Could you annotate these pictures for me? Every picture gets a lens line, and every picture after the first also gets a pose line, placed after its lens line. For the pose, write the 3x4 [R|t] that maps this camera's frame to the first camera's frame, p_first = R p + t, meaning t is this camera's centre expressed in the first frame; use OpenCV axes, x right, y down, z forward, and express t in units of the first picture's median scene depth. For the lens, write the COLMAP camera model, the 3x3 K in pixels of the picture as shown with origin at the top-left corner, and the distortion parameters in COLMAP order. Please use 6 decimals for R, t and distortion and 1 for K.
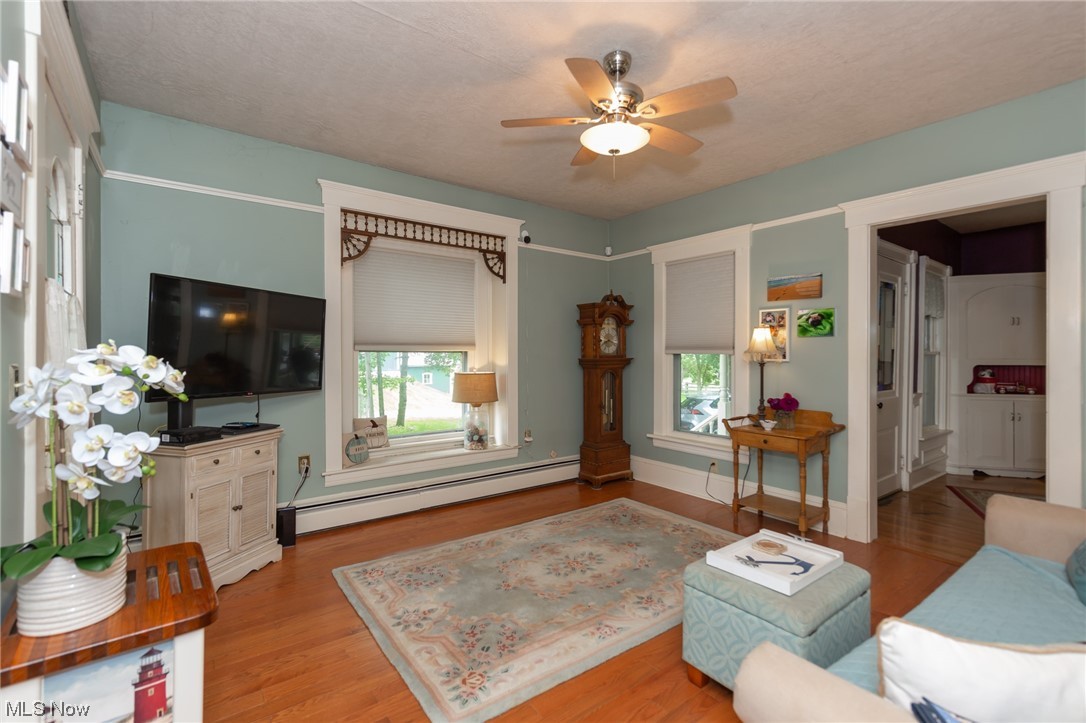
lens RADIAL K [[487.9, 0, 535.4], [0, 487.9, 353.7], [0, 0, 1]] dist [0.002700, 0.000551]
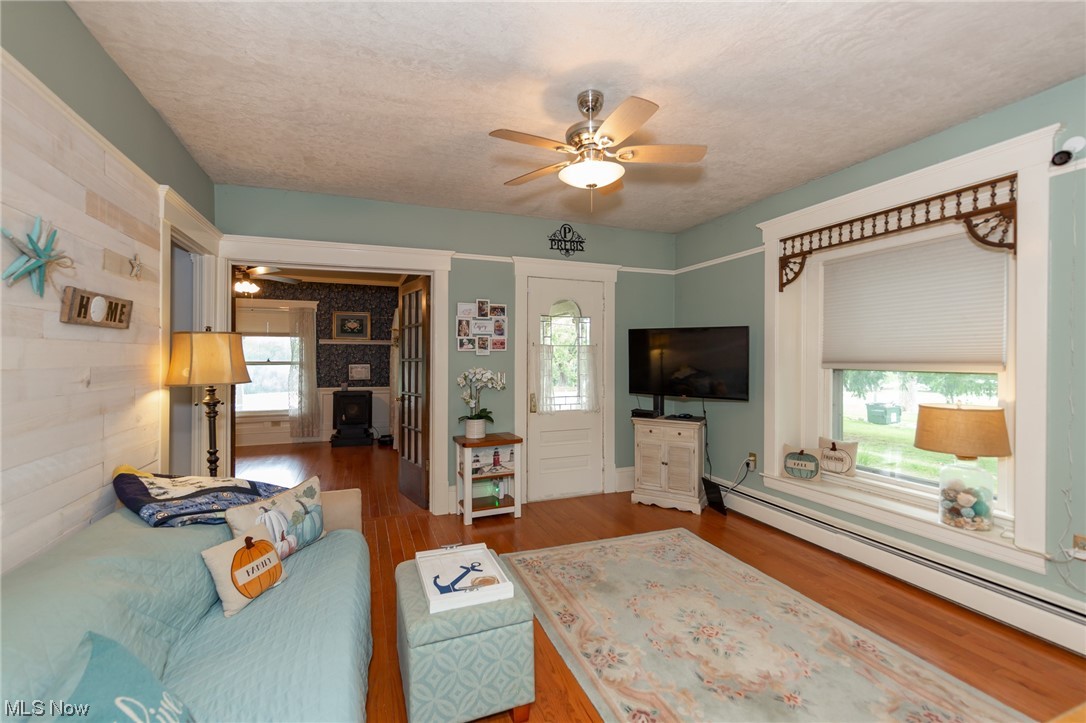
lens RADIAL K [[462.1, 0, 539.6], [0, 462.1, 358.4], [0, 0, 1]] dist [-0.001162, -0.000294]
pose [[-0.272550, 0.000226, -0.962142, 0.723349], [-0.004107, 0.999991, 0.001399, -0.027849], [0.962133, 0.004332, -0.272546, 0.734836]]
